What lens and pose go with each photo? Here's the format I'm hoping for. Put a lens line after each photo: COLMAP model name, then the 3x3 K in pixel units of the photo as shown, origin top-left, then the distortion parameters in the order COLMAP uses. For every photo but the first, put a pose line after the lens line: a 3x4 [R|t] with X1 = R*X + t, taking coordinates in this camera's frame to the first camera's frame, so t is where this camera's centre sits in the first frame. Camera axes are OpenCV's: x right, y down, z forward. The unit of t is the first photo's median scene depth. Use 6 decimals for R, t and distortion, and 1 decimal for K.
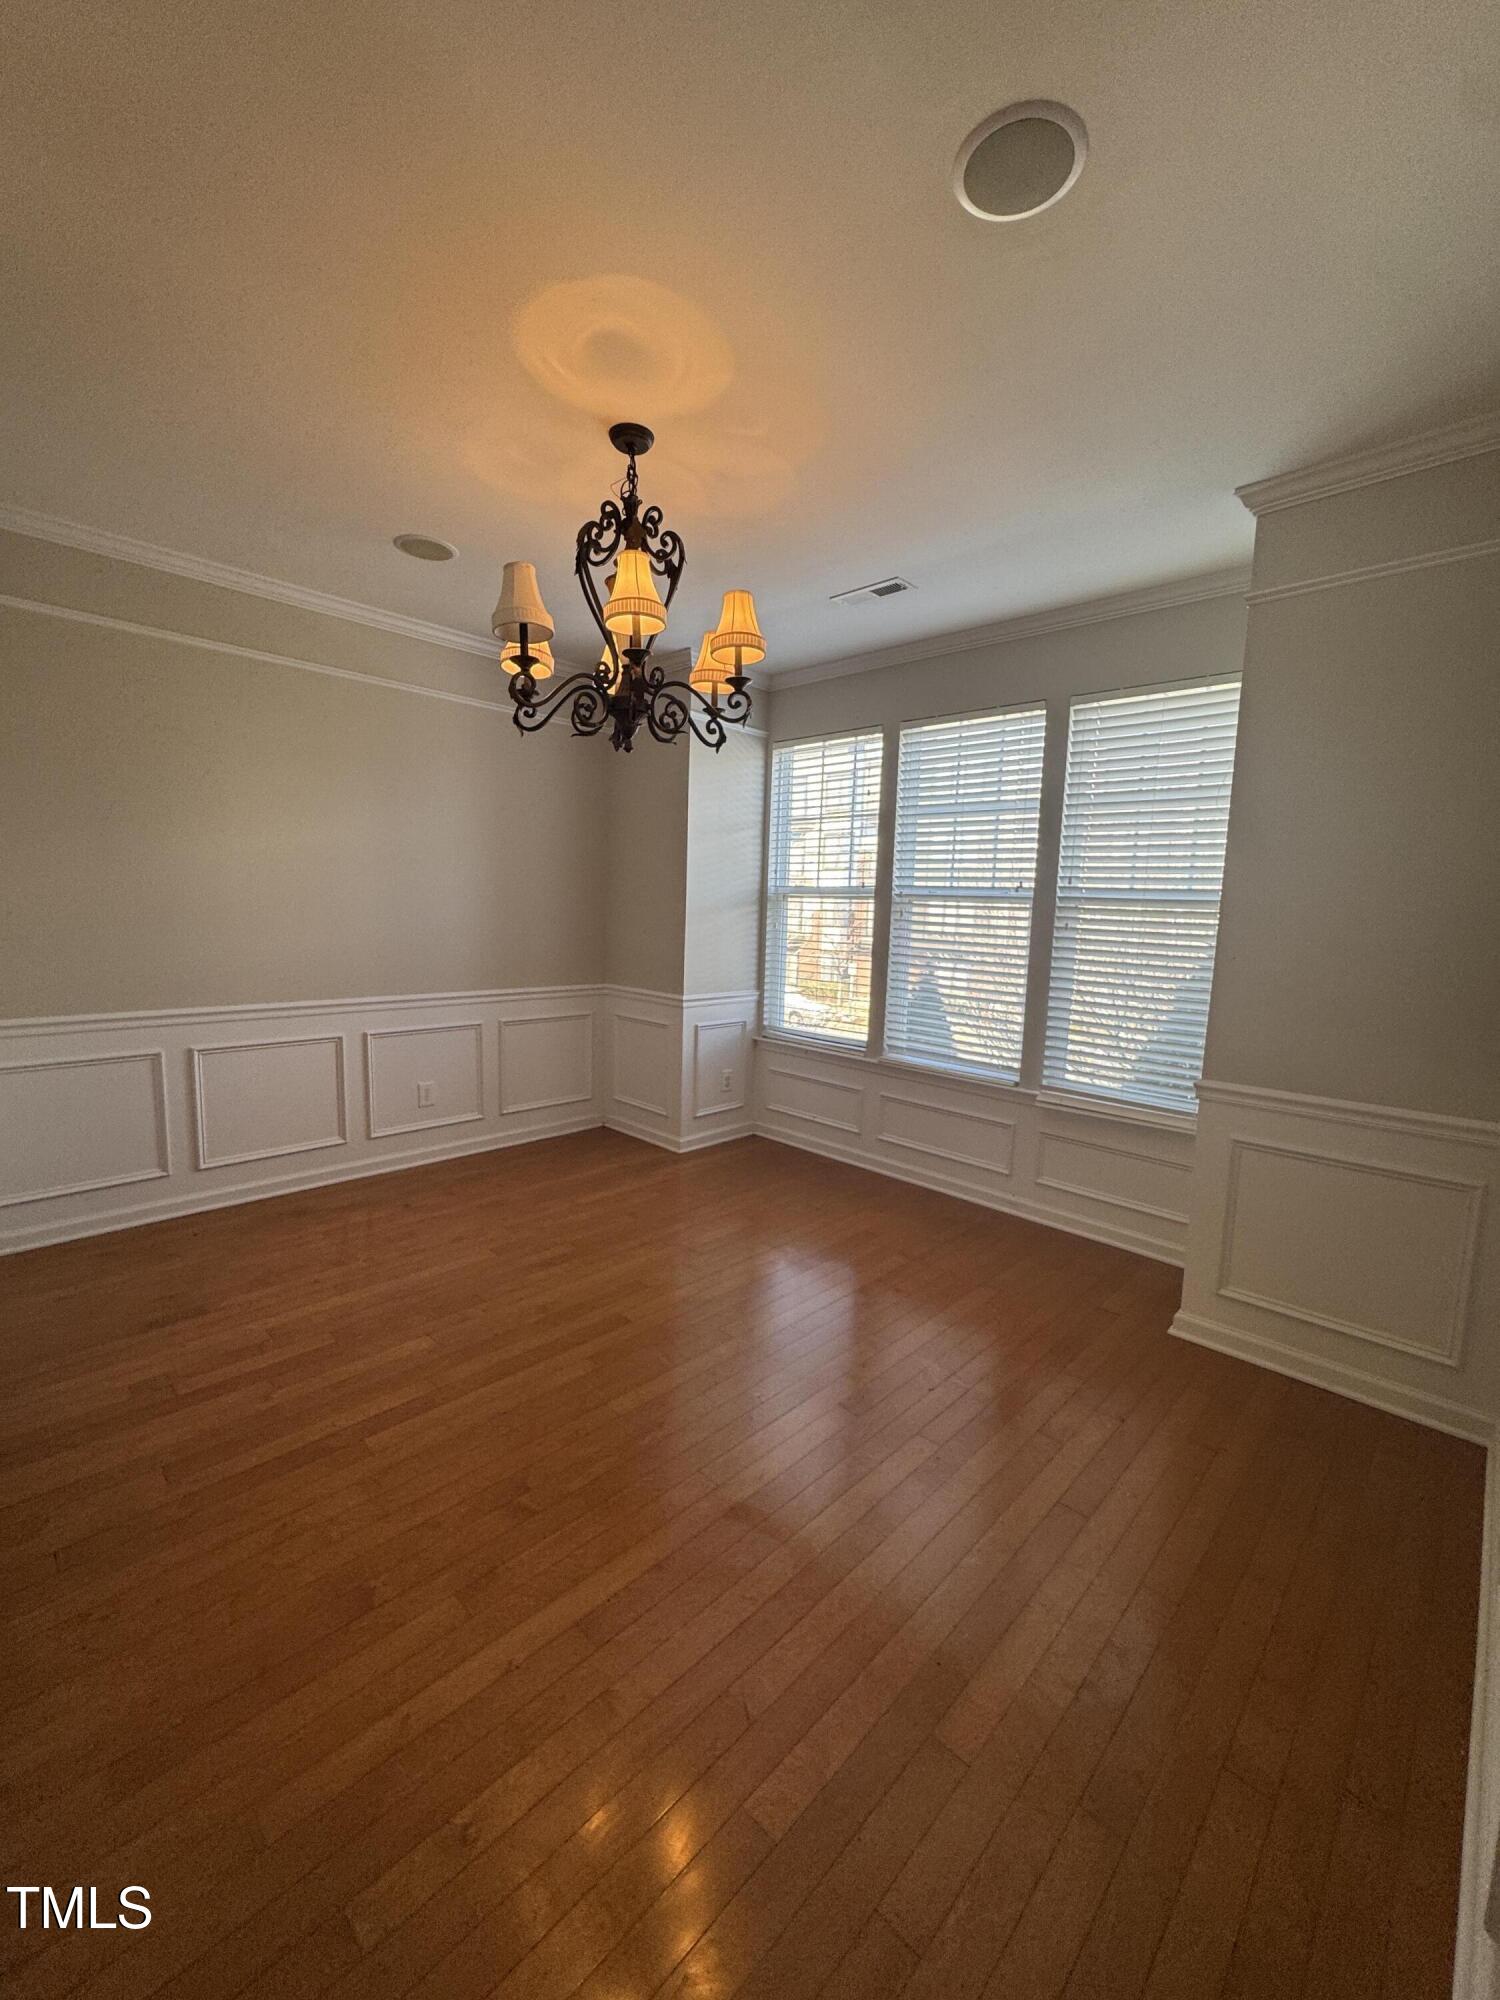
lens RADIAL K [[795.5, 0, 751.2], [0, 795.5, 996.8], [0, 0, 1]] dist [-0.001465, -0.000103]
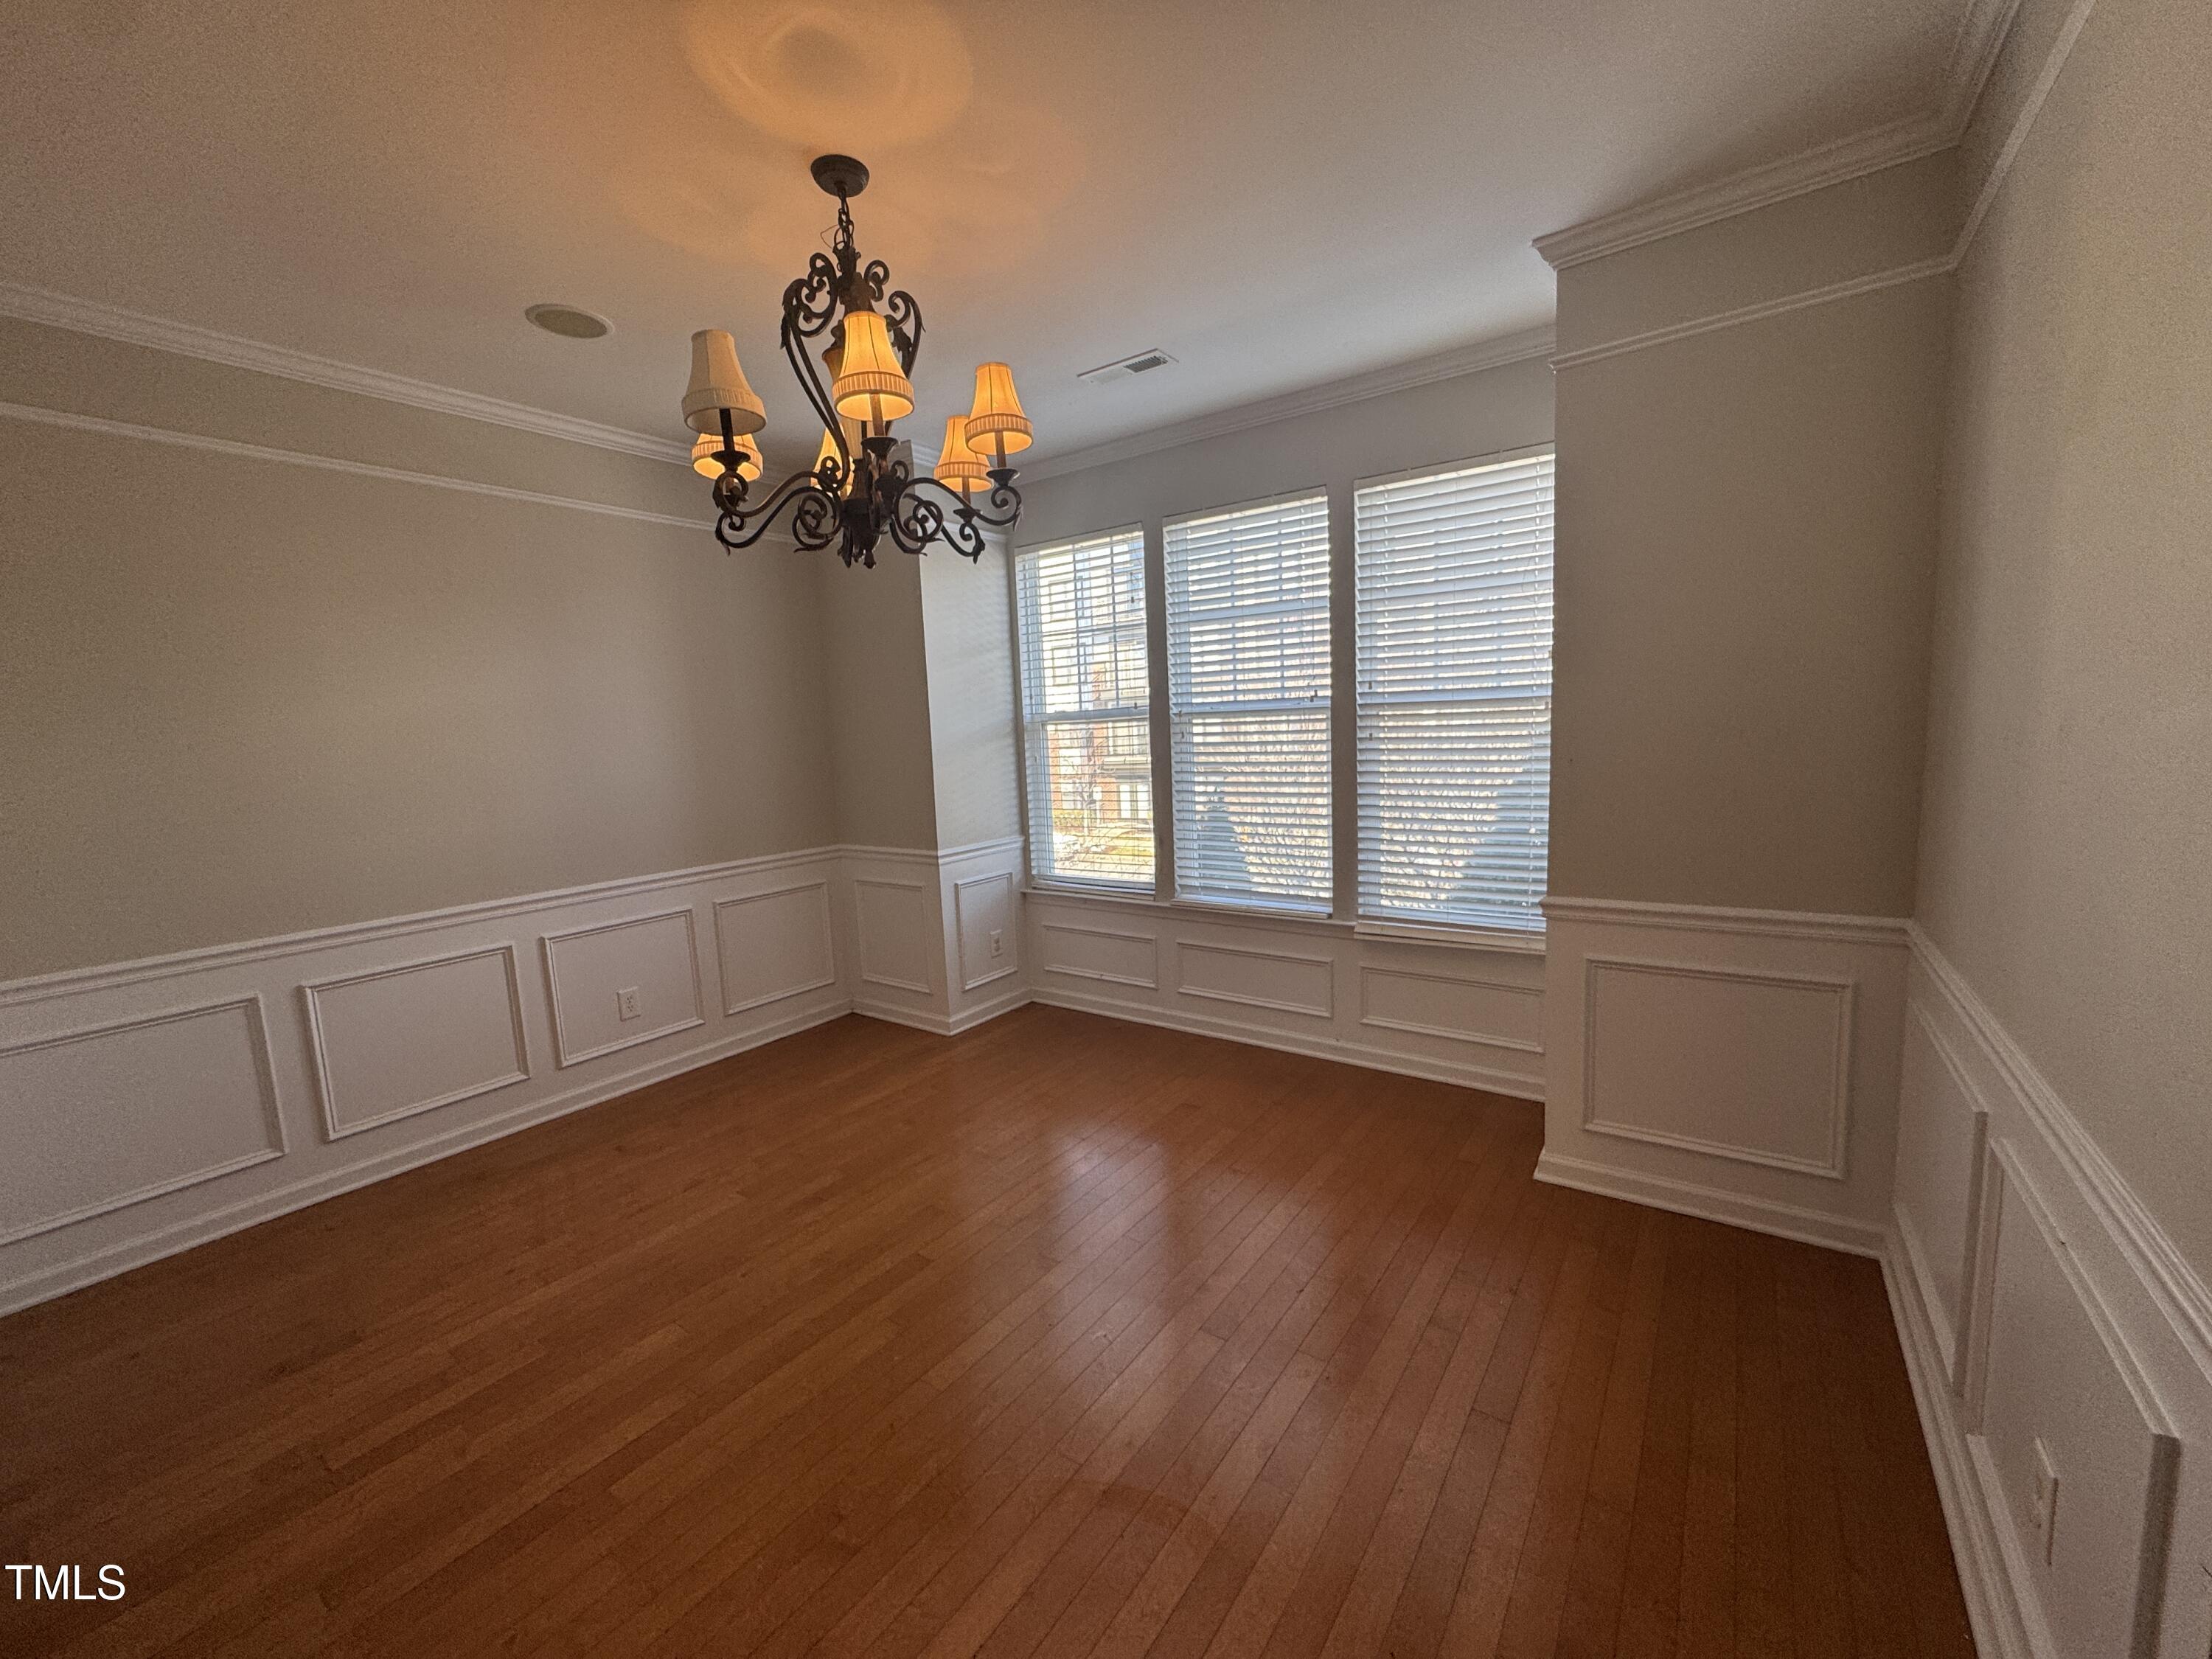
lens RADIAL K [[880.0, 0, 1106.0], [0, 880.0, 829.5], [0, 0, 1]] dist [-0.000767, 0.000018]
pose [[0.986424, -0.091932, 0.136074, -0.041403], [0.091615, 0.995757, 0.008604, -0.019042], [-0.136288, 0.003980, 0.990661, 0.055334]]
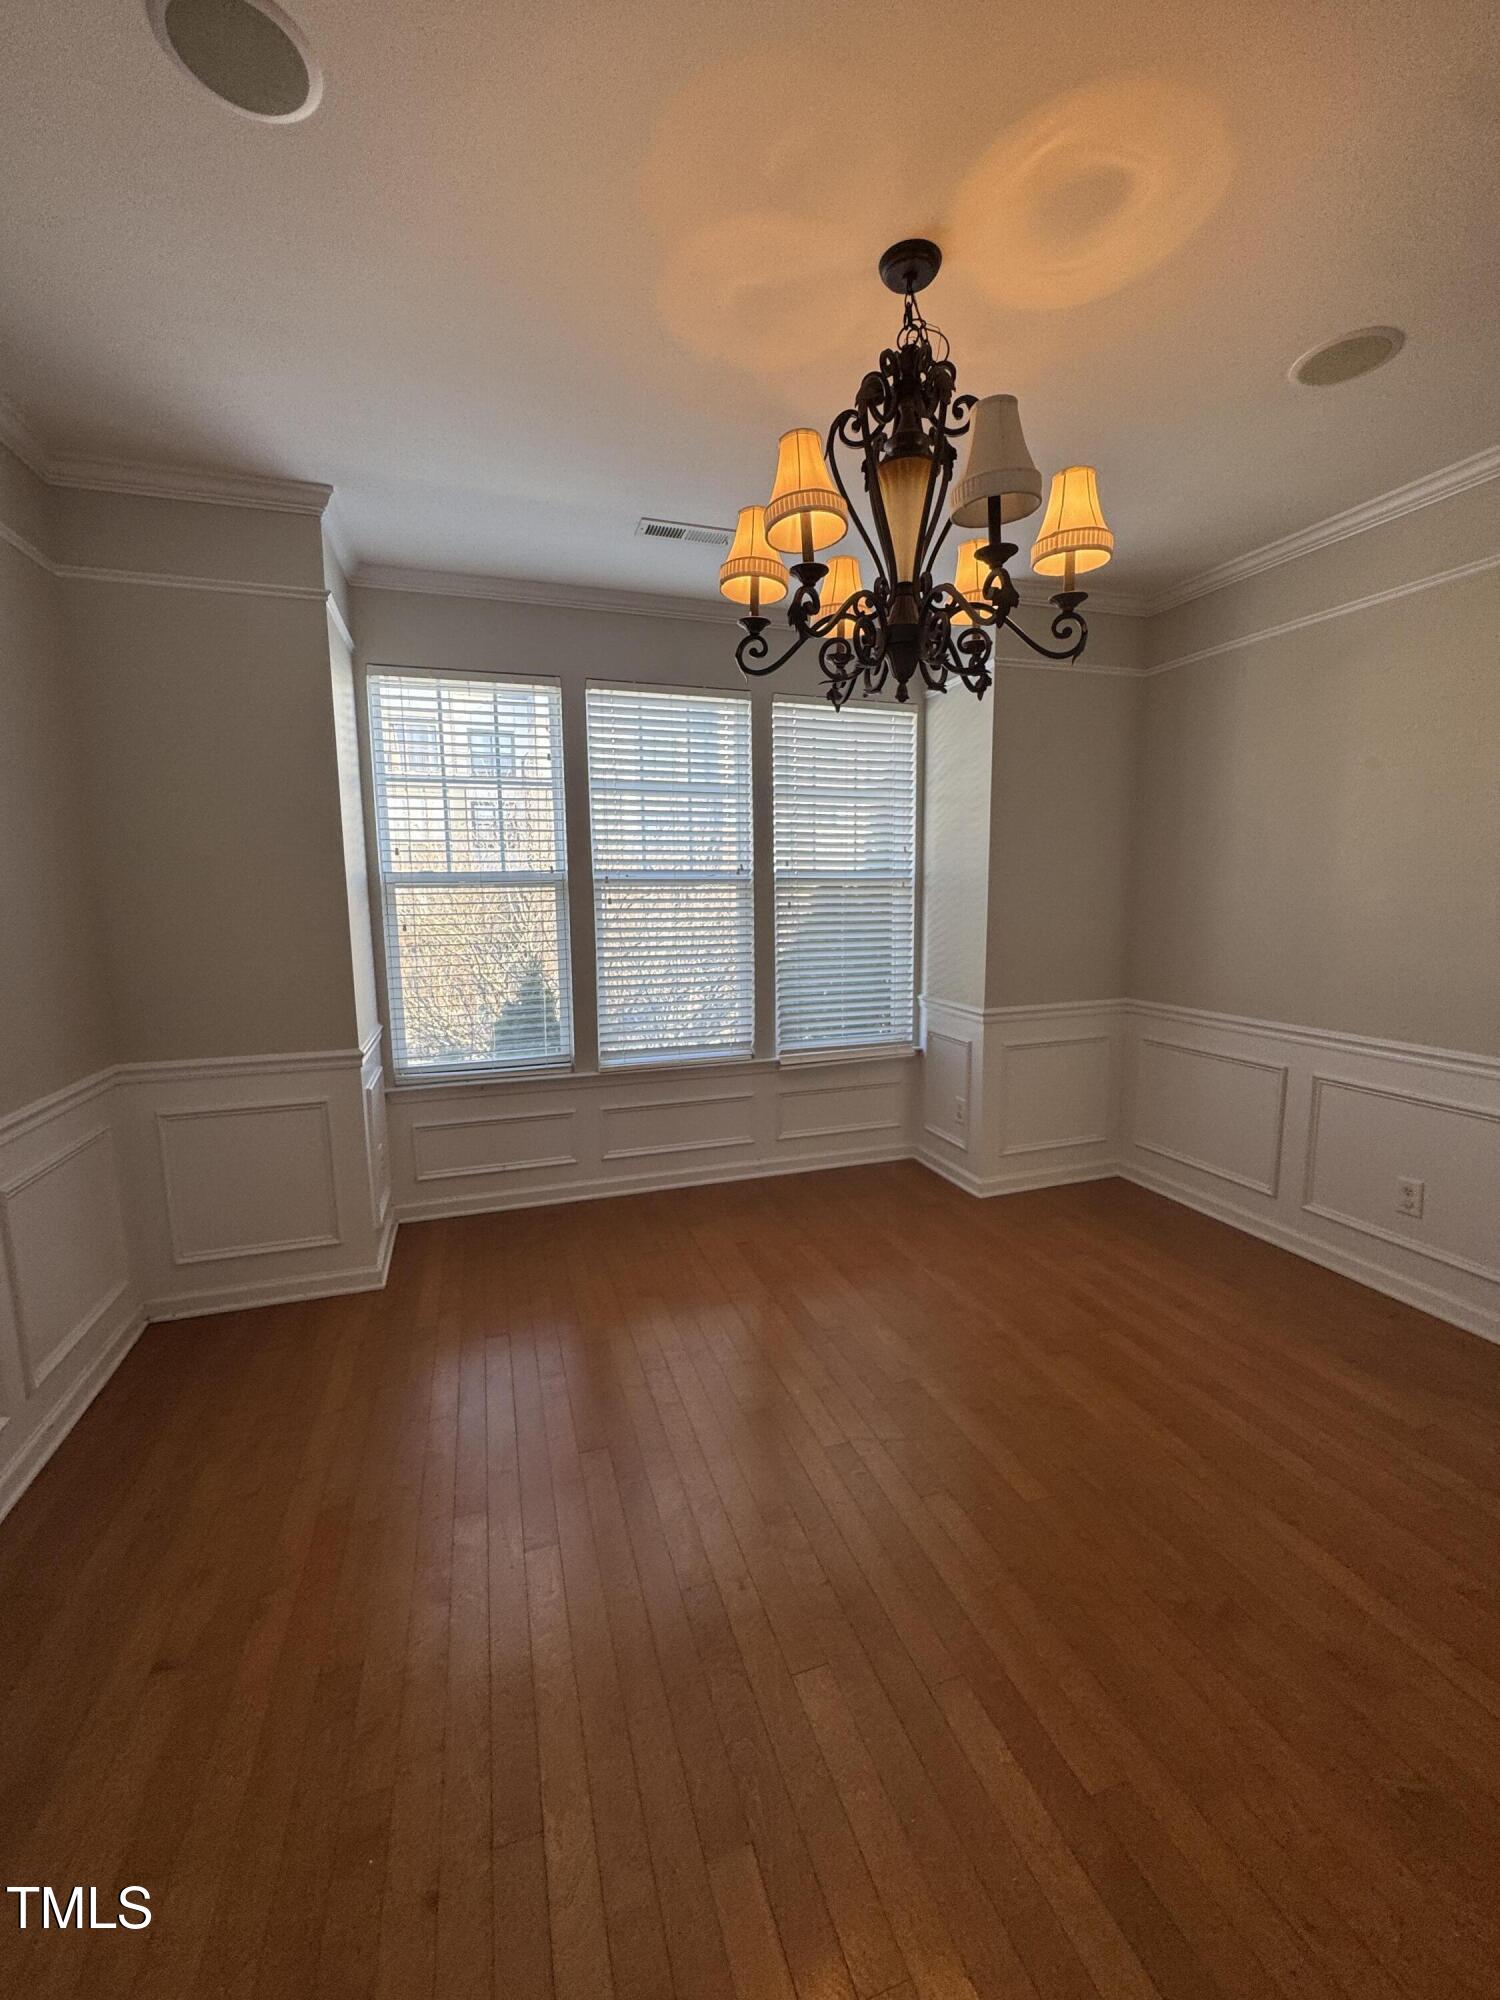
lens RADIAL K [[795.7, 0, 757.1], [0, 795.7, 990.1], [0, 0, 1]] dist [-0.000767, 0.000018]
pose [[0.463088, -0.153734, 0.872878, -0.589769], [0.128141, 0.986108, 0.105694, -0.090402], [-0.877000, 0.062906, 0.476354, 0.499878]]
